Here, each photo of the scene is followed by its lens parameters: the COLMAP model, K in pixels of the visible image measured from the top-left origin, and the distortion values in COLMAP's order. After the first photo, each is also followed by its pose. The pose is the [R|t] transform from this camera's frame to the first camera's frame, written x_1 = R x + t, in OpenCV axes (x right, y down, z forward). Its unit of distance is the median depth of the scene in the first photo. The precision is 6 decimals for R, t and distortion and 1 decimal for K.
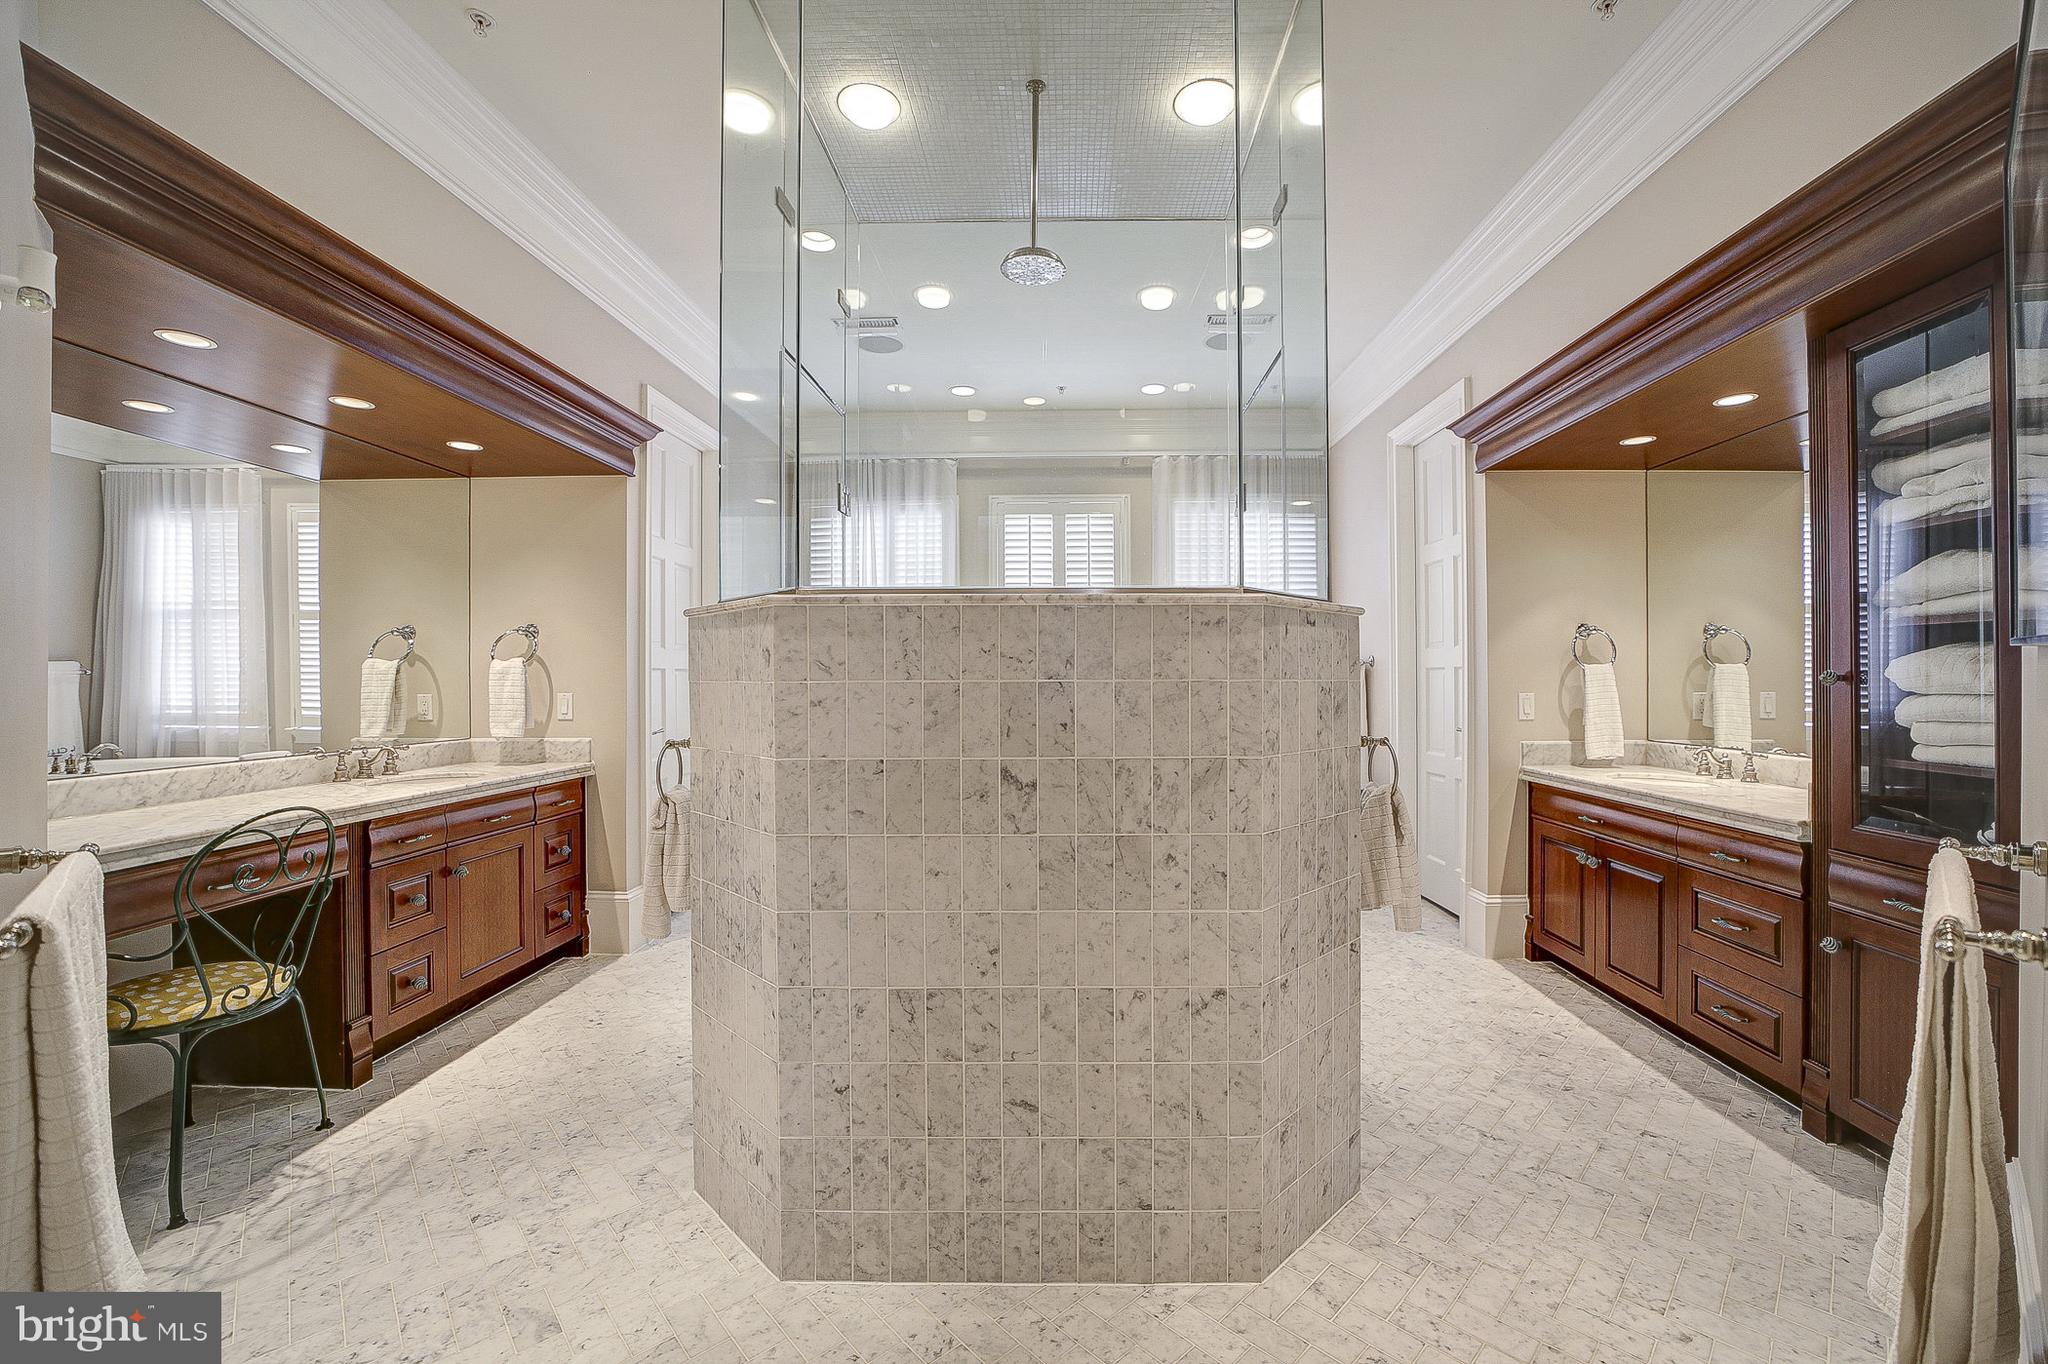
lens RADIAL K [[827.1, 0, 1060.9], [0, 827.1, 673.9], [0, 0, 1]] dist [-0.031650, -0.000040]
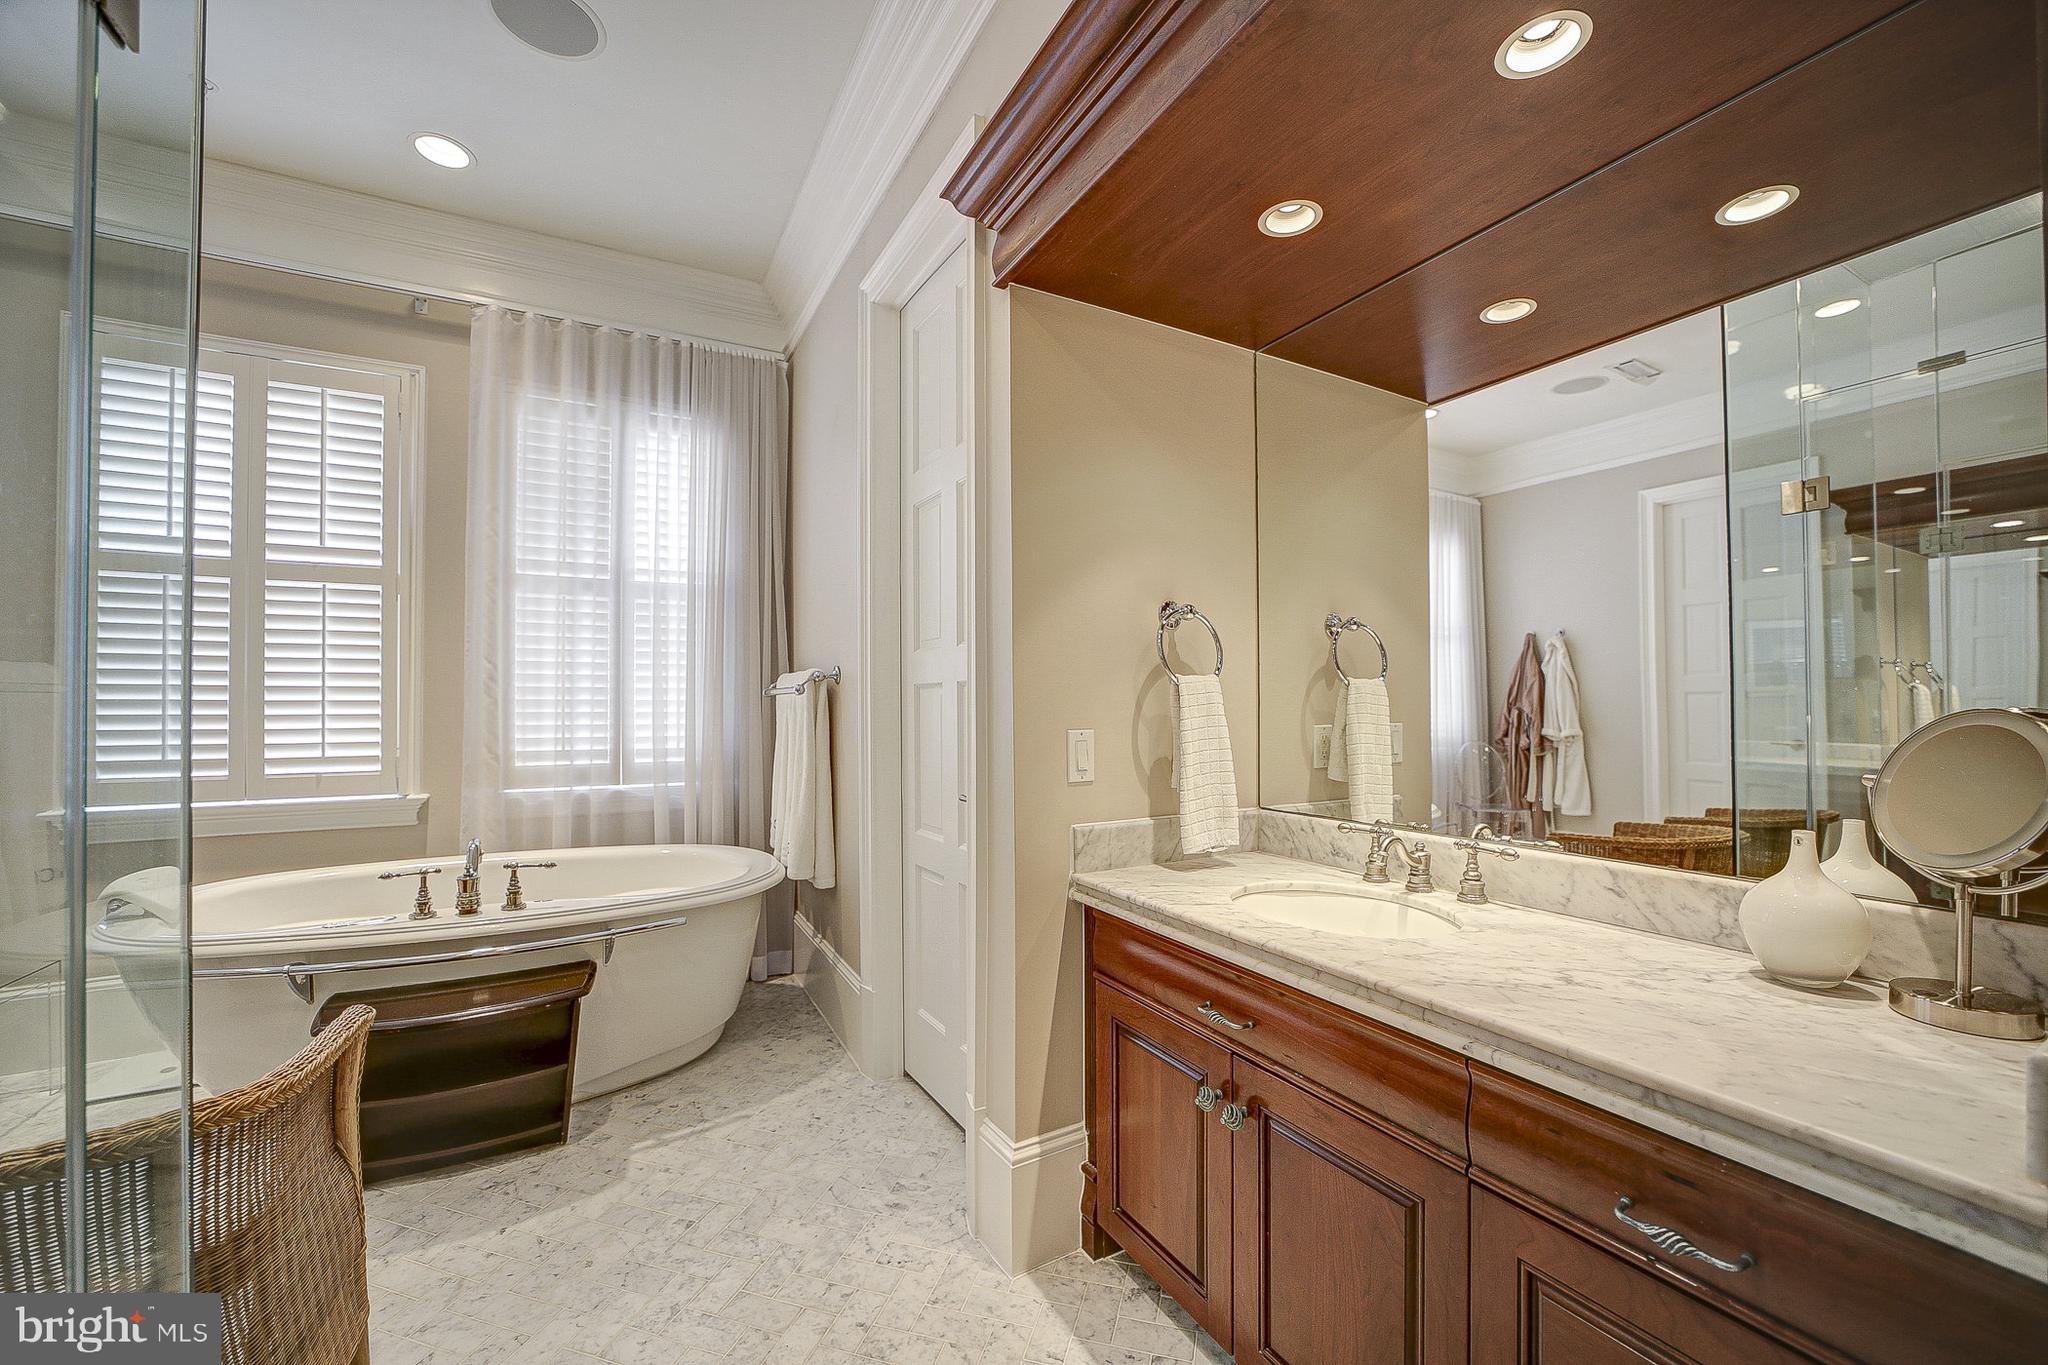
lens RADIAL K [[821.0, 0, 1024.0], [0, 821.0, 682.5], [0, 0, 1]] dist [0.000050, -0.000070]
pose [[0.875742, 0.011128, 0.482652, 0.287268], [0.000954, 0.999692, -0.024780, 0.006224], [-0.482779, 0.022161, 0.875462, 0.563397]]
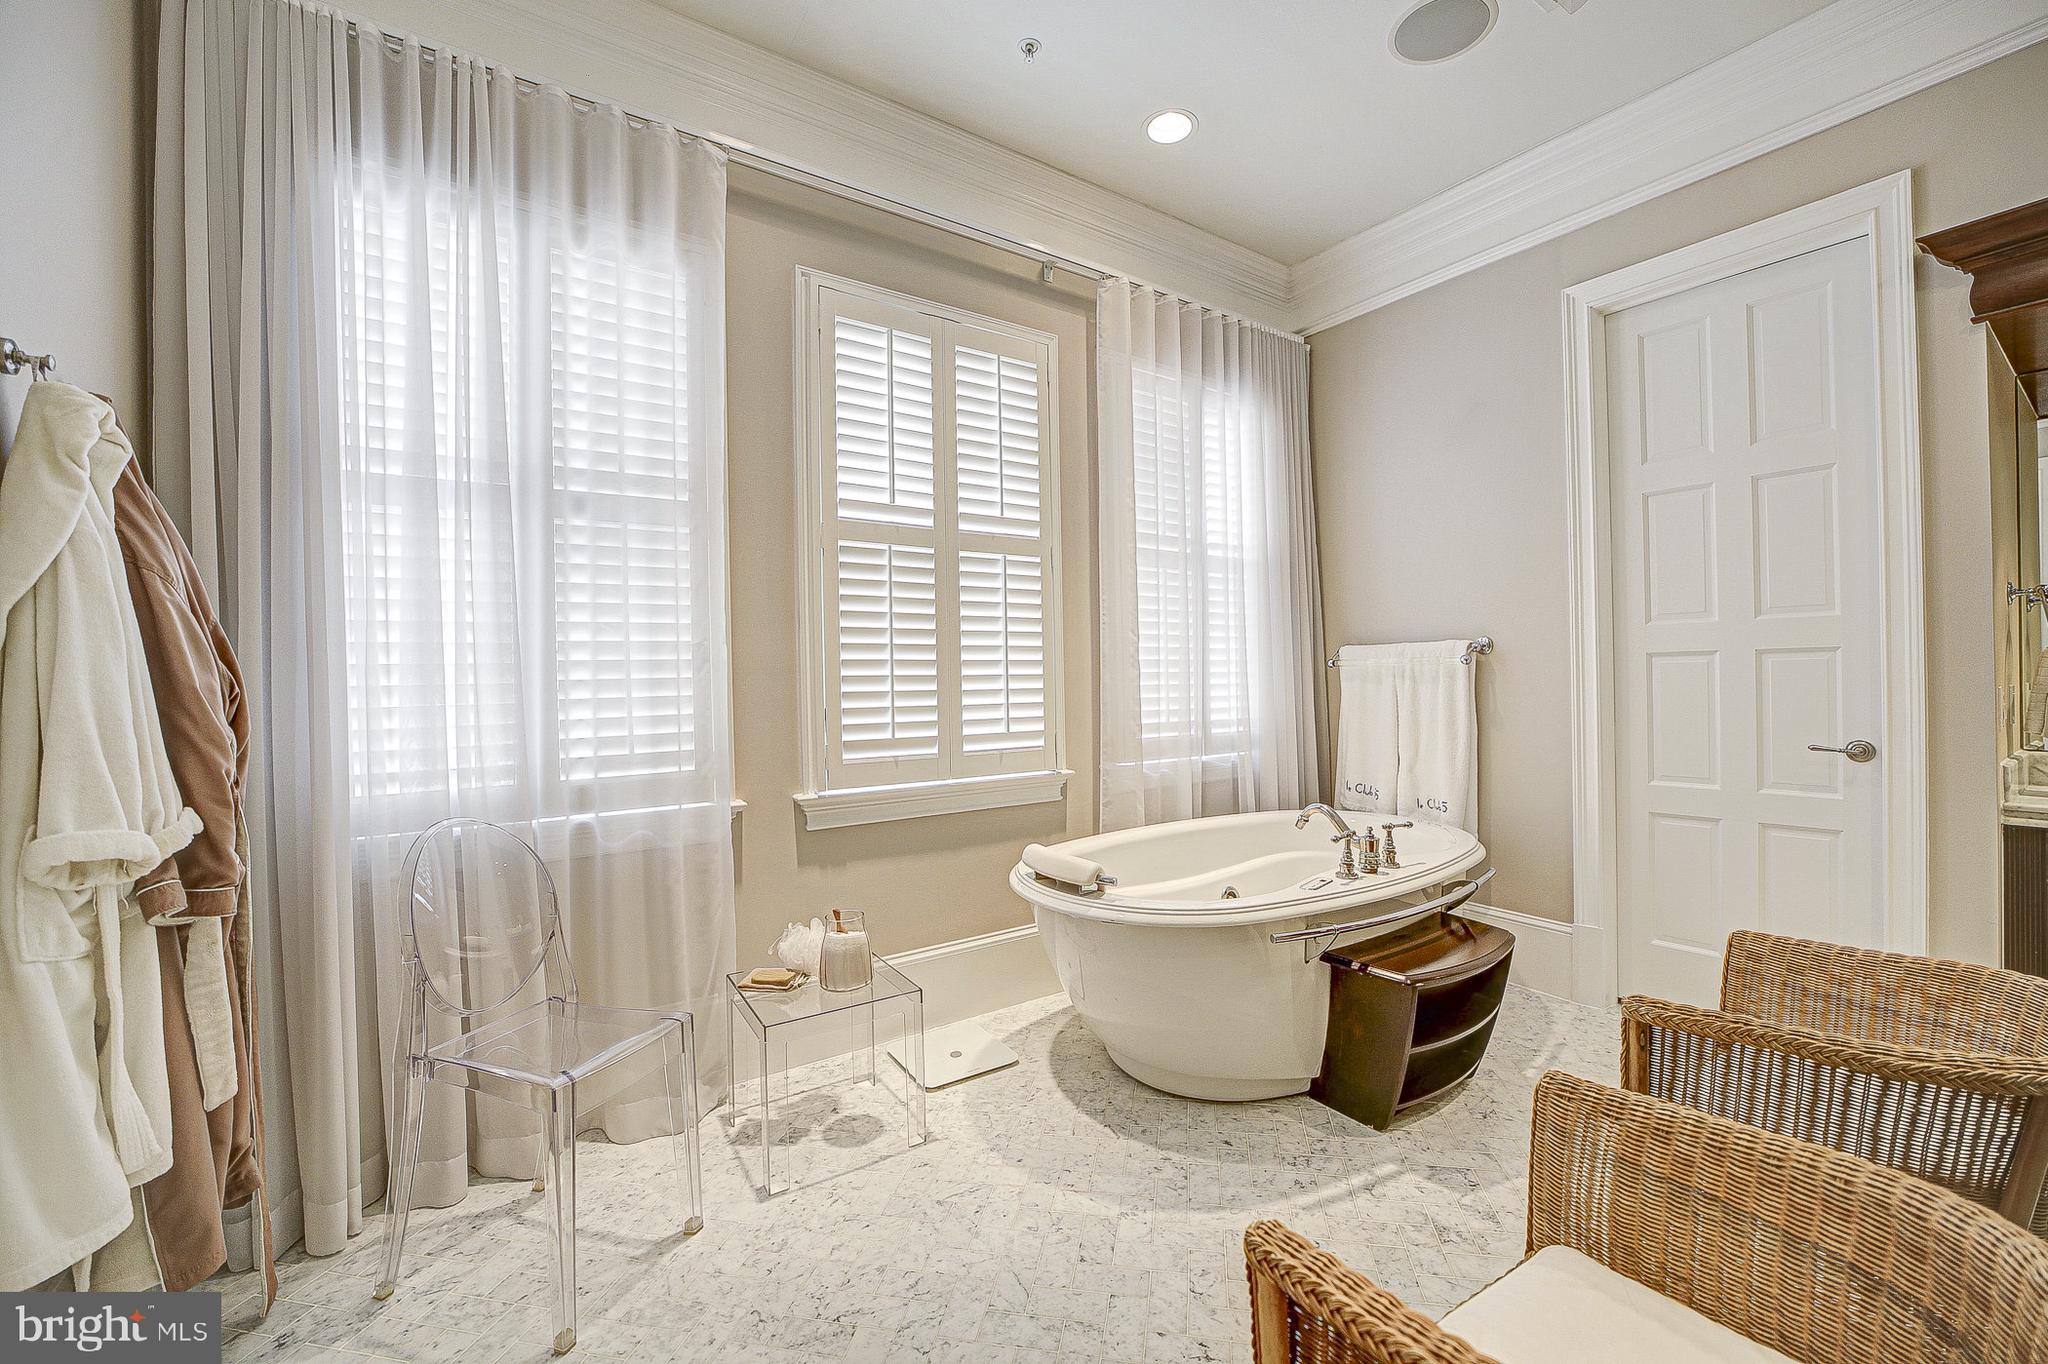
lens RADIAL K [[827.1, 0, 1060.9], [0, 827.1, 673.9], [0, 0, 1]] dist [-0.031650, -0.000040]
pose [[0.798501, -0.007354, 0.601948, -0.398349], [0.013887, 0.999884, -0.006207, 0.008107], [-0.601833, 0.013315, 0.798511, 0.958462]]
